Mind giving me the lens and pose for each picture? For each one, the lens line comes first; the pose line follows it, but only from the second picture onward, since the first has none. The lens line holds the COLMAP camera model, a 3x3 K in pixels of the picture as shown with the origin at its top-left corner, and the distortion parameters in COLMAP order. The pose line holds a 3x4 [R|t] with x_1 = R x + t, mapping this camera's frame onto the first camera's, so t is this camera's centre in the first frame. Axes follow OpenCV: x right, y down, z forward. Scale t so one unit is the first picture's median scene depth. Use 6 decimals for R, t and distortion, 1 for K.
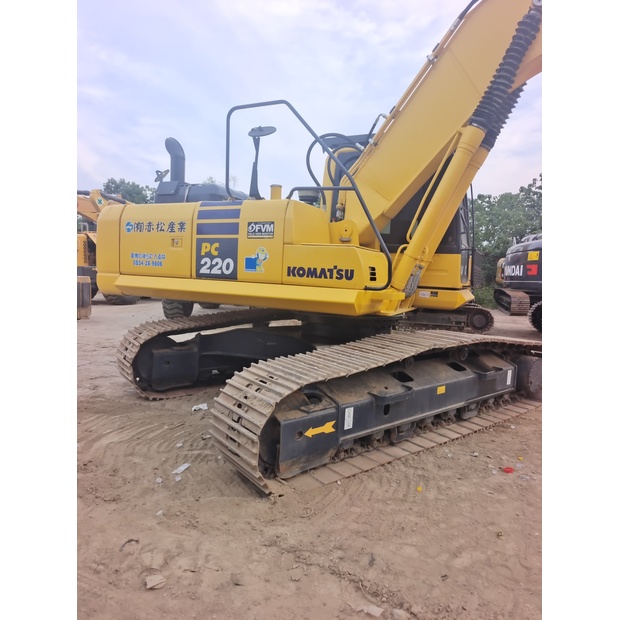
lens RADIAL K [[415.4, 0, 311.6], [0, 415.4, 307.0], [0, 0, 1]] dist [0.023723, -0.004660]
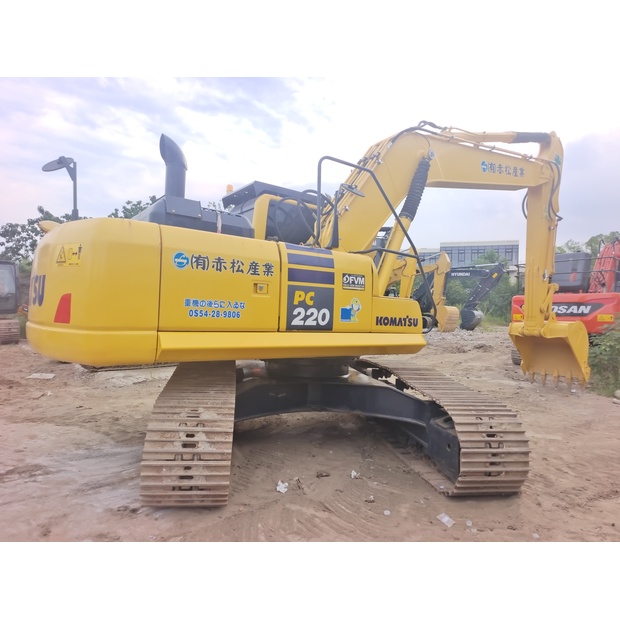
lens RADIAL K [[415.4, 0, 311.6], [0, 415.4, 307.0], [0, 0, 1]] dist [0.023723, -0.004660]
pose [[0.495753, -0.015981, 0.868316, -1.025753], [0.051279, 0.998625, -0.010898, -0.110355], [-0.866948, 0.049929, 0.495891, 0.547257]]
